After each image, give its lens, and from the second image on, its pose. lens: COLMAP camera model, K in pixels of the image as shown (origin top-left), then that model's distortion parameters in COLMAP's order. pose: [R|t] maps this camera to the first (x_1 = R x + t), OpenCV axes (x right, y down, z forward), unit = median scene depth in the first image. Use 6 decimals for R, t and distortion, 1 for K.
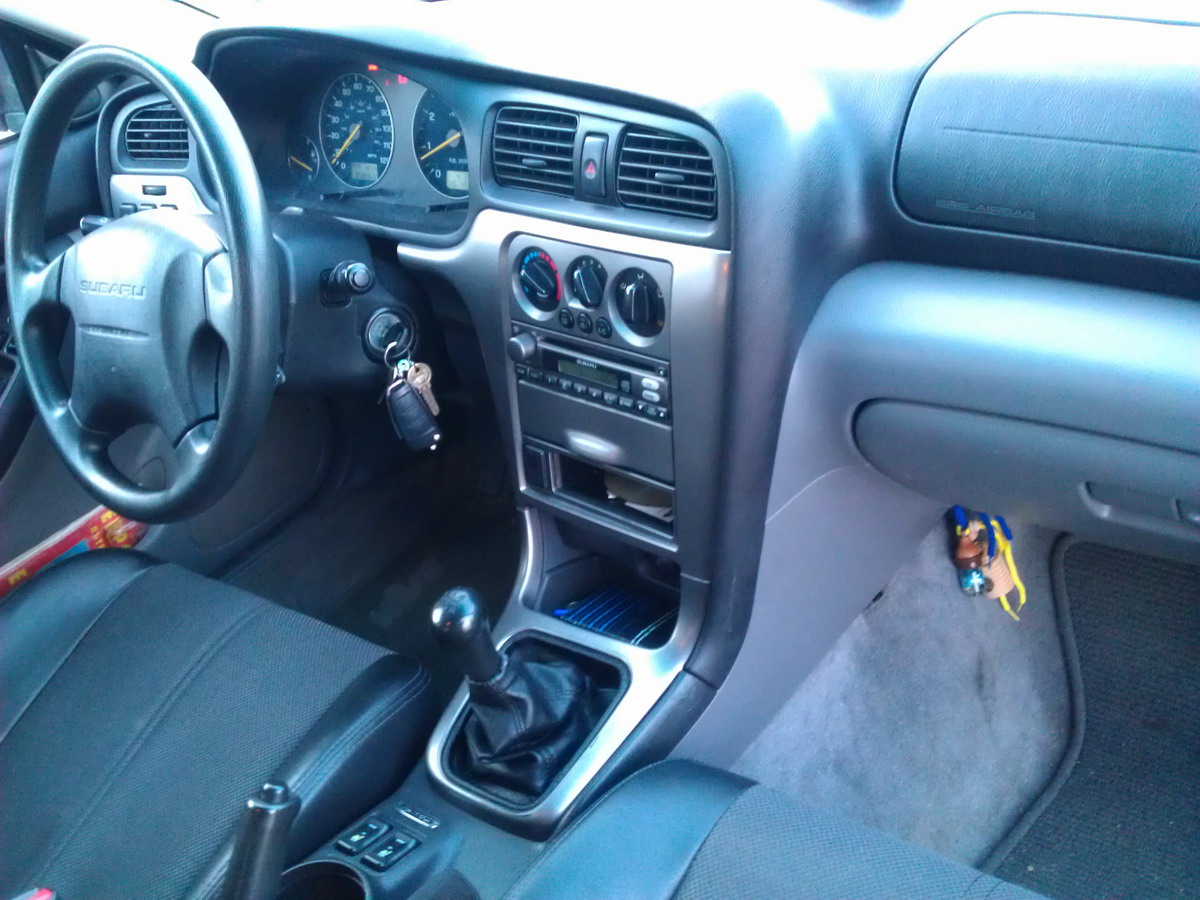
lens RADIAL K [[1308.8, 0, 600.0], [0, 1308.8, 450.0], [0, 0, 1]] dist [-0.004233, -0.018697]
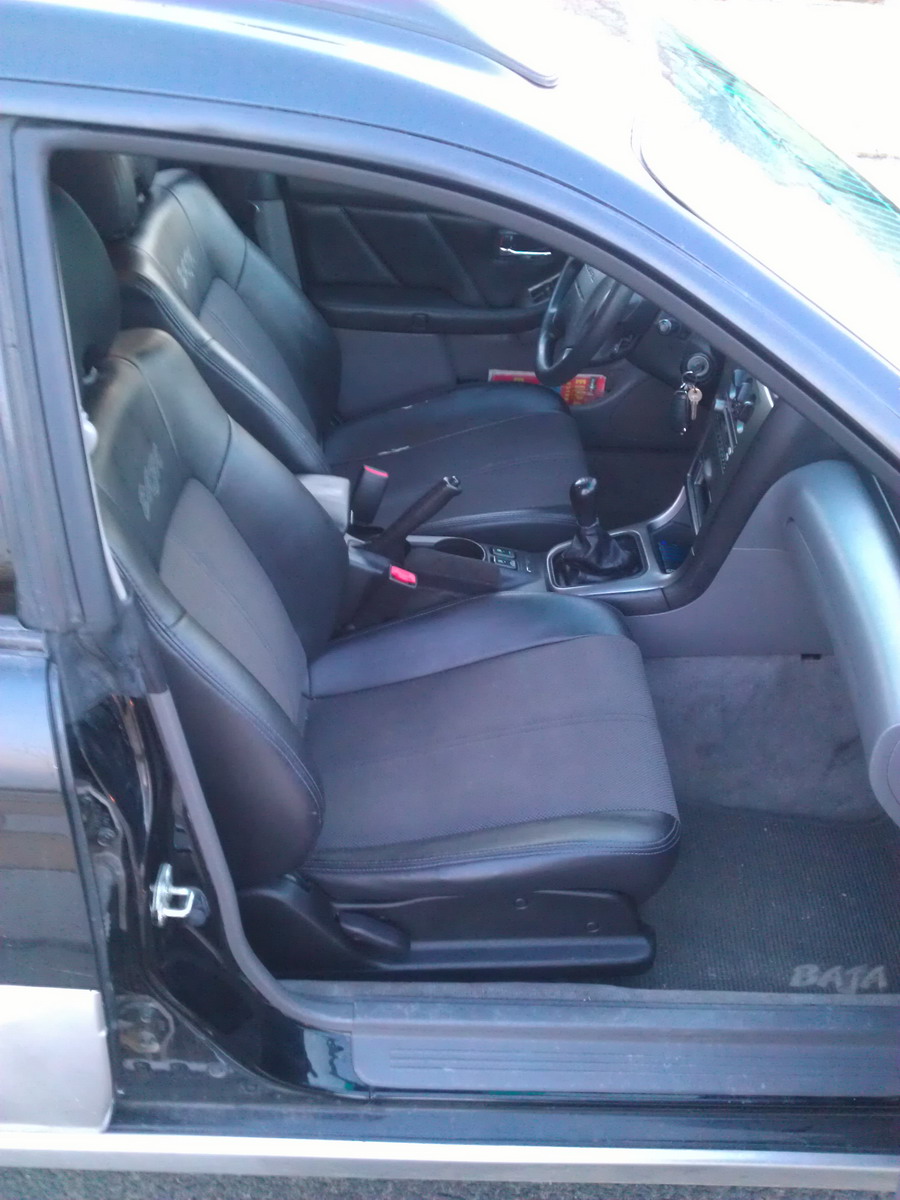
lens RADIAL K [[1308.8, 0, 450.0], [0, 1308.8, 600.0], [0, 0, 1]] dist [-0.004233, -0.018697]
pose [[0.624773, 0.619980, -0.474641, 0.790276], [-0.554711, 0.780244, 0.288991, -0.198189], [0.549504, 0.082735, 0.831384, -0.757827]]
